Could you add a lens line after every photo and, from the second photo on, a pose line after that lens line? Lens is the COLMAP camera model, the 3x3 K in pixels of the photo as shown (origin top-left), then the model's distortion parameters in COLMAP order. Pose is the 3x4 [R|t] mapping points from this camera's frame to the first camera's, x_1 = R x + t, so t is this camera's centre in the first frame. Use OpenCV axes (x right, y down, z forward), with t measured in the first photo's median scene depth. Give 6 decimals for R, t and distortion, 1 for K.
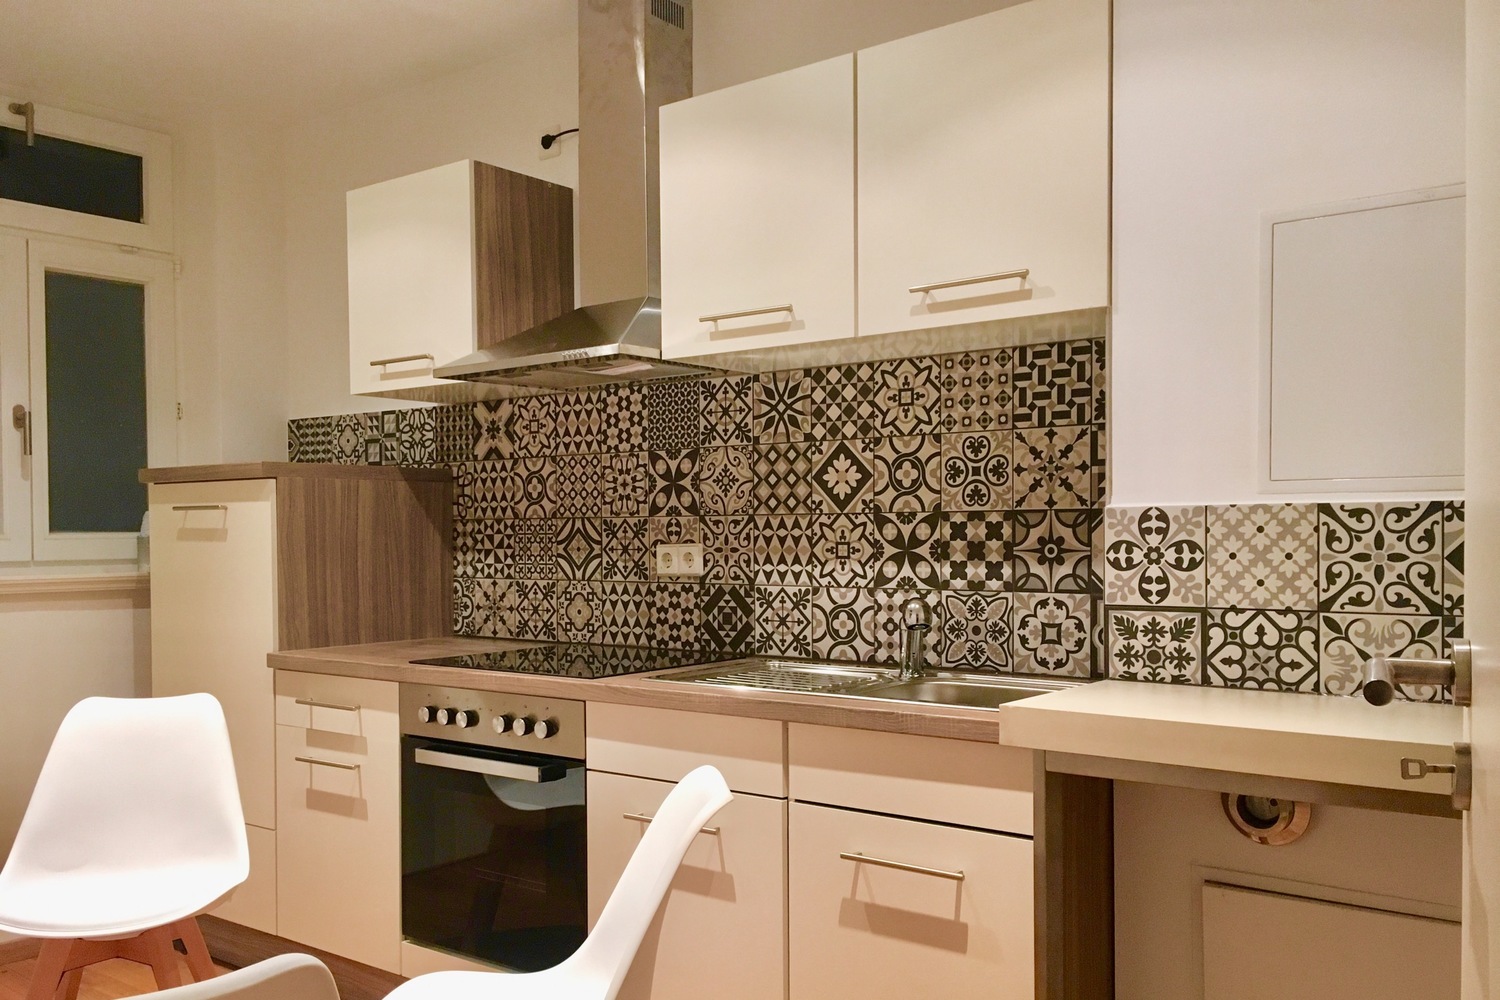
lens RADIAL K [[1321.2, 0, 750.3], [0, 1321.2, 556.9], [0, 0, 1]] dist [0.026250, -0.057240]
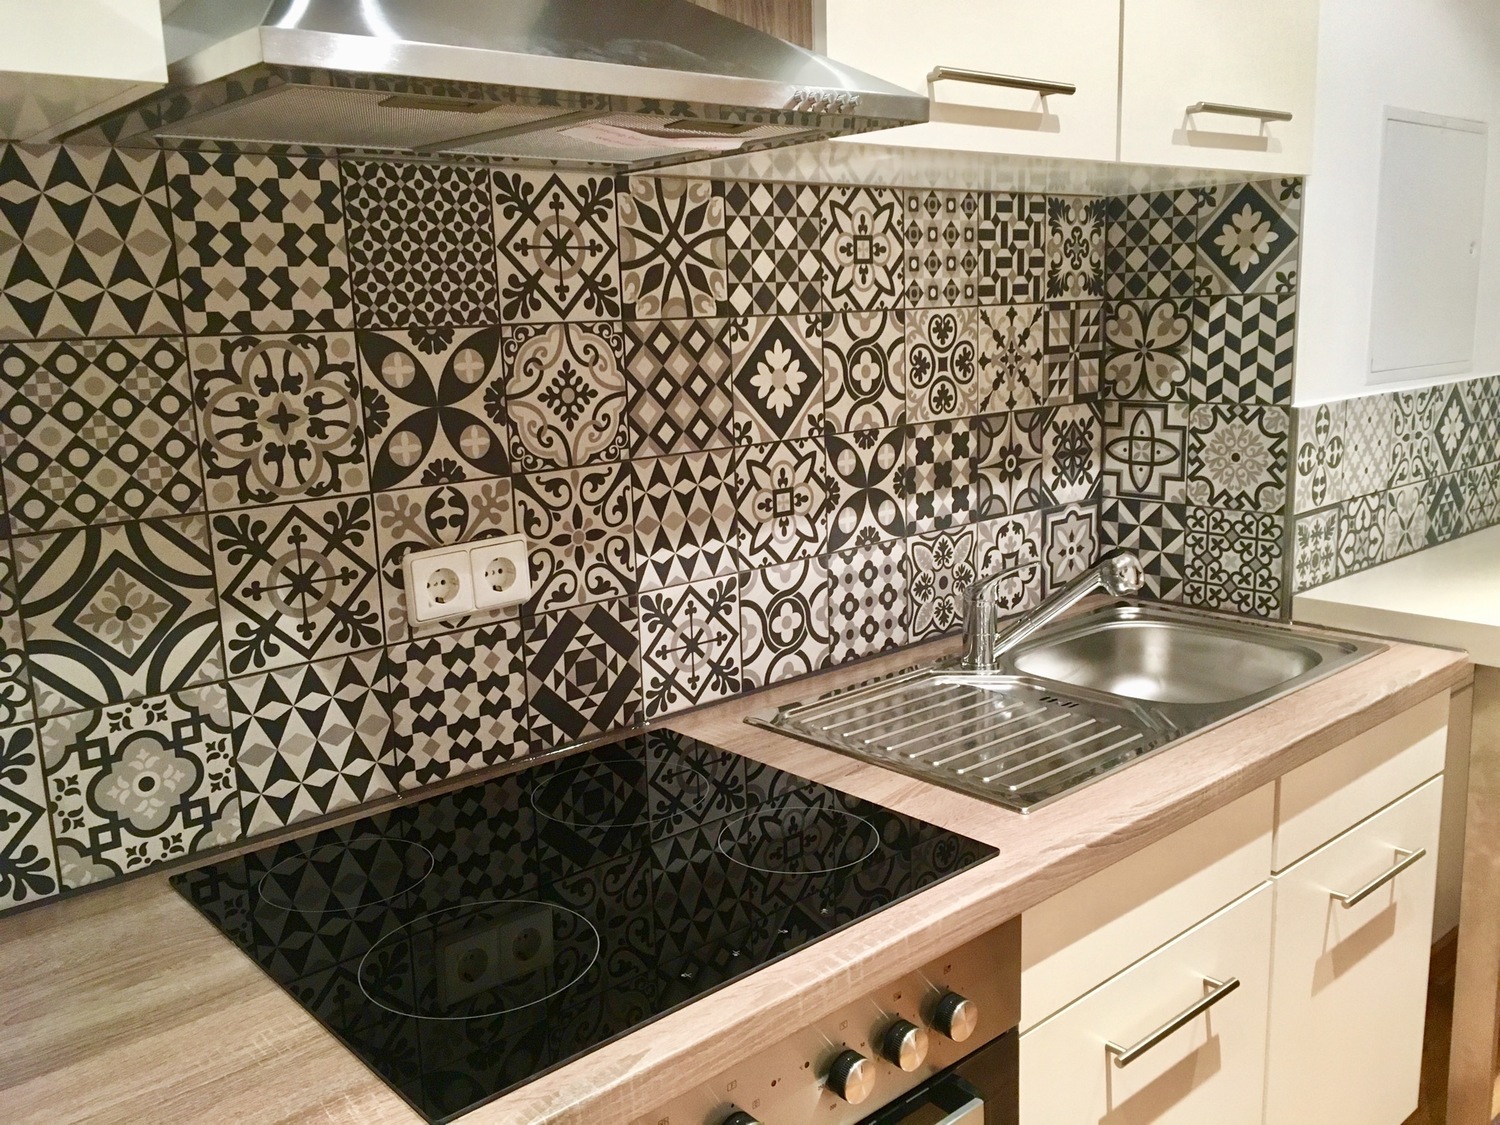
lens RADIAL K [[1307.6, 0, 757.1], [0, 1307.6, 560.9], [0, 0, 1]] dist [0.069773, -0.107706]
pose [[0.165047, -0.188080, 0.968187, -0.455300], [0.047821, 0.982021, 0.182615, -0.078146], [-0.985126, 0.016159, 0.171074, 0.807471]]
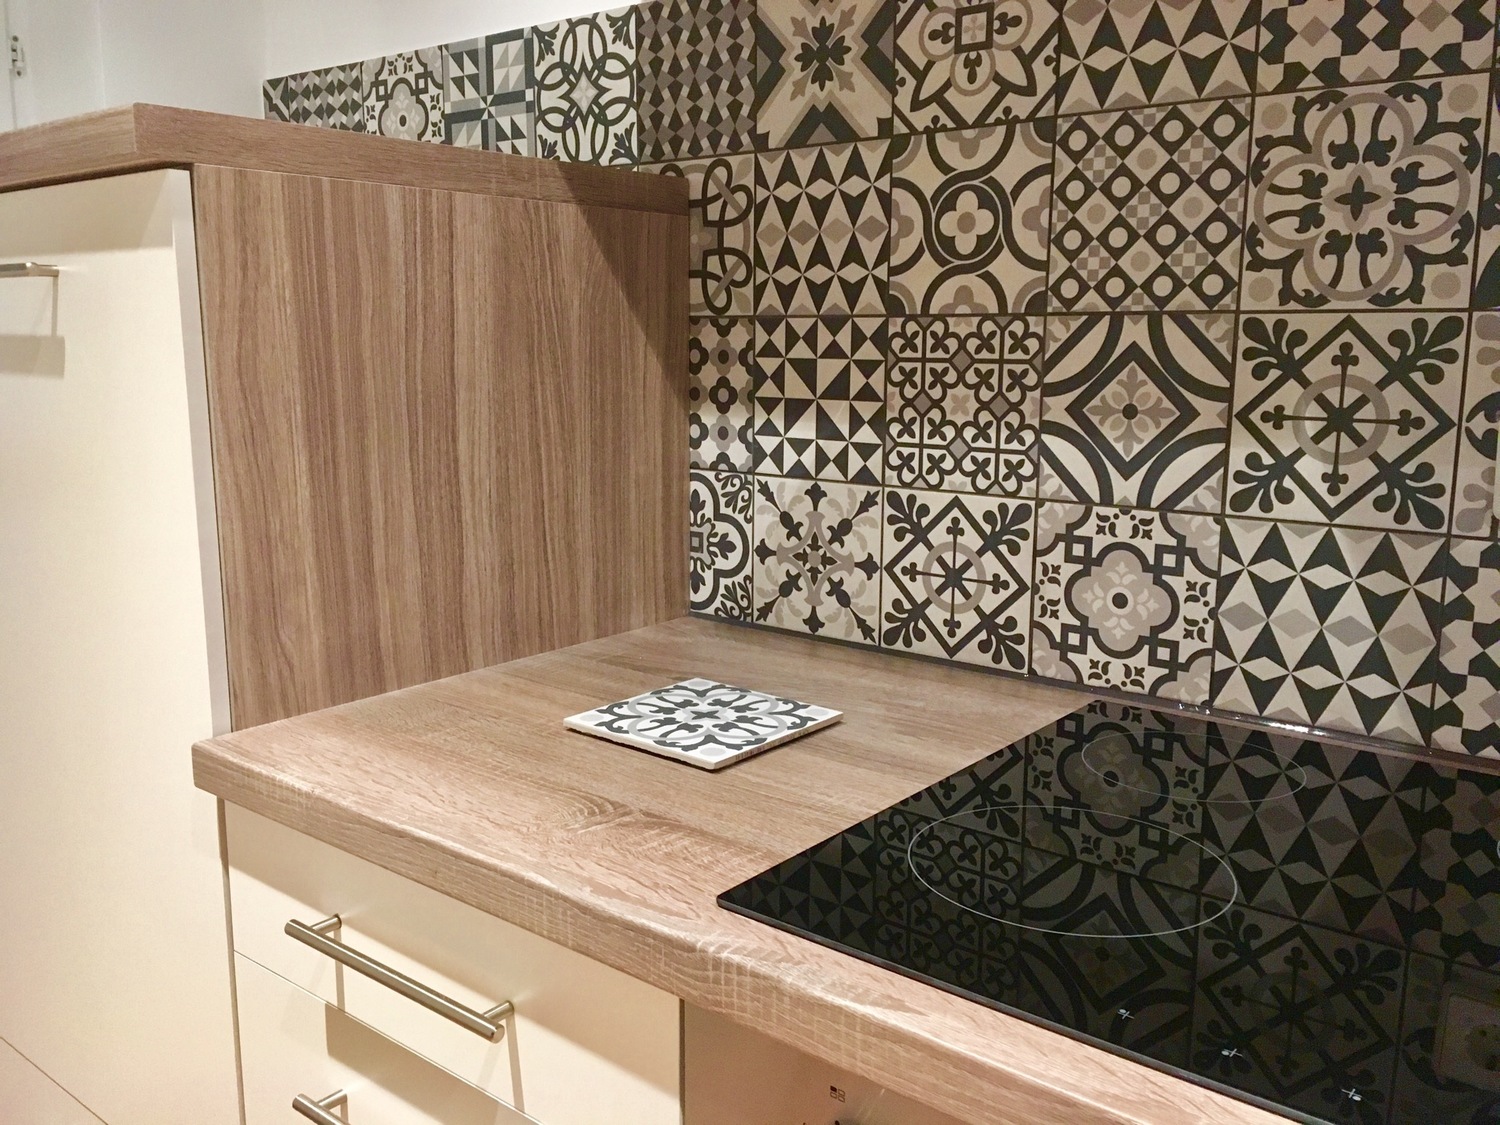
lens RADIAL K [[1307.6, 0, 730.5], [0, 1307.6, 574.0], [0, 0, 1]] dist [0.069773, -0.107706]
pose [[0.999317, 0.014460, -0.033996, -0.225640], [-0.008682, 0.986368, 0.164325, -0.019557], [0.035909, -0.163918, 0.985820, 0.697918]]
